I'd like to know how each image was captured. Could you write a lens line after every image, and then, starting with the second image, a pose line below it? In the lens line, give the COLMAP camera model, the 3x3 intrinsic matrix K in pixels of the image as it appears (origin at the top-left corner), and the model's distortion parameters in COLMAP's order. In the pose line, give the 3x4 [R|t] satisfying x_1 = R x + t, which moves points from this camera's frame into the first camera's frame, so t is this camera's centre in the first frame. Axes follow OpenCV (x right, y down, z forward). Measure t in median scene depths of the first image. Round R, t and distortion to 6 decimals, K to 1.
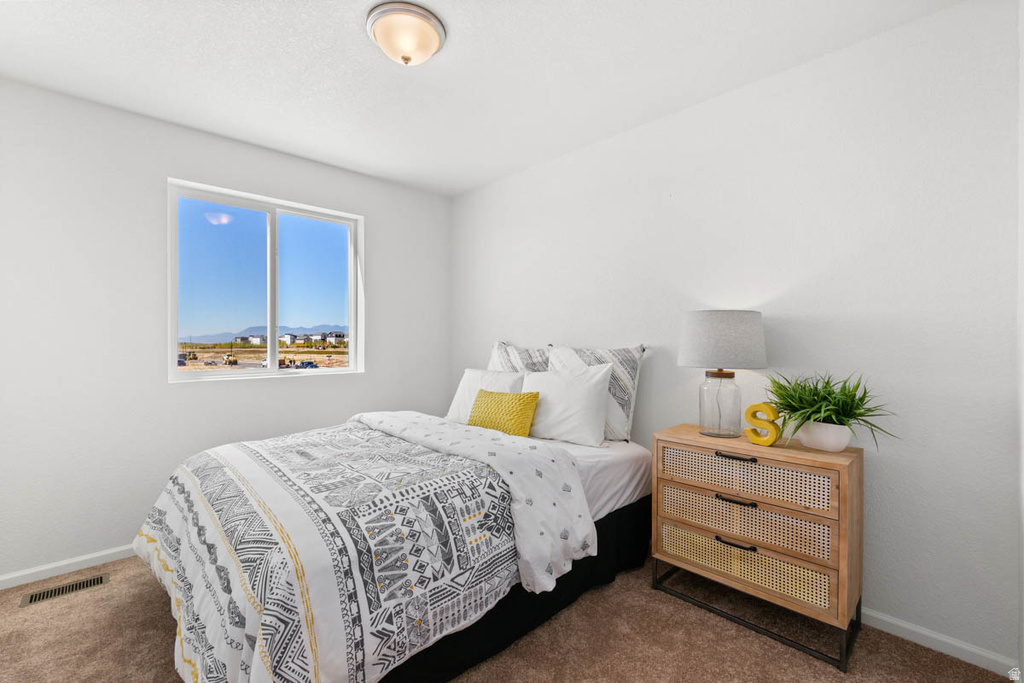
lens RADIAL K [[443.5, 0, 512.0], [0, 443.5, 341.5], [0, 0, 1]] dist [0.000078, -0.000069]
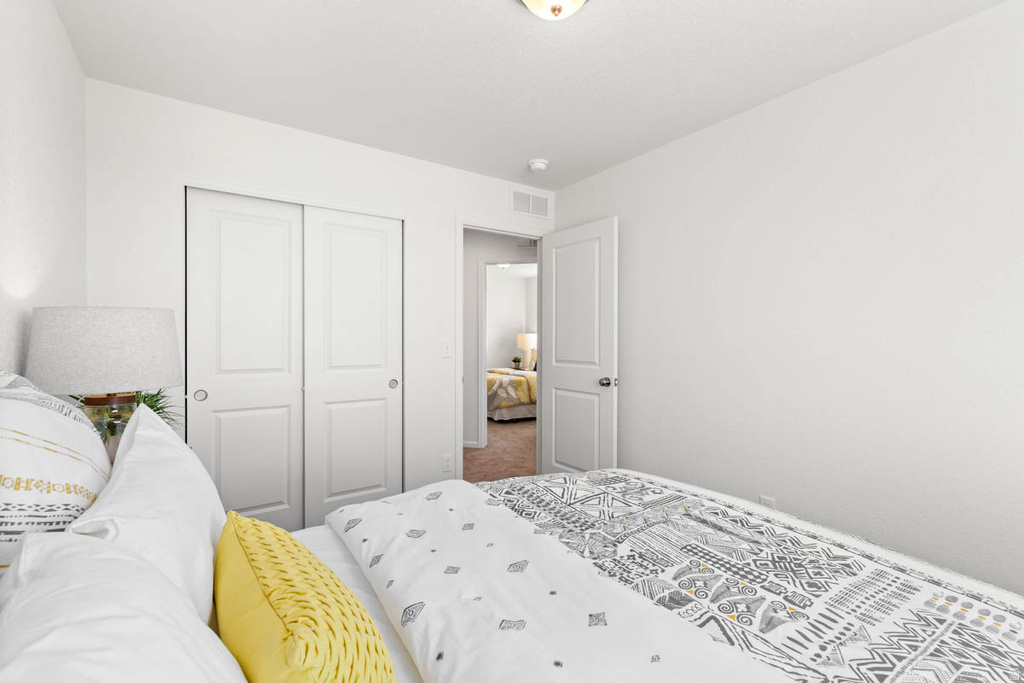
lens RADIAL K [[443.5, 0, 512.0], [0, 443.5, 341.5], [0, 0, 1]] dist [0.000078, -0.000069]
pose [[-0.986861, -0.003127, 0.161541, -0.317928], [-0.001081, 0.999918, 0.012753, -0.030154], [-0.161568, 0.012411, -0.986784, 2.002447]]
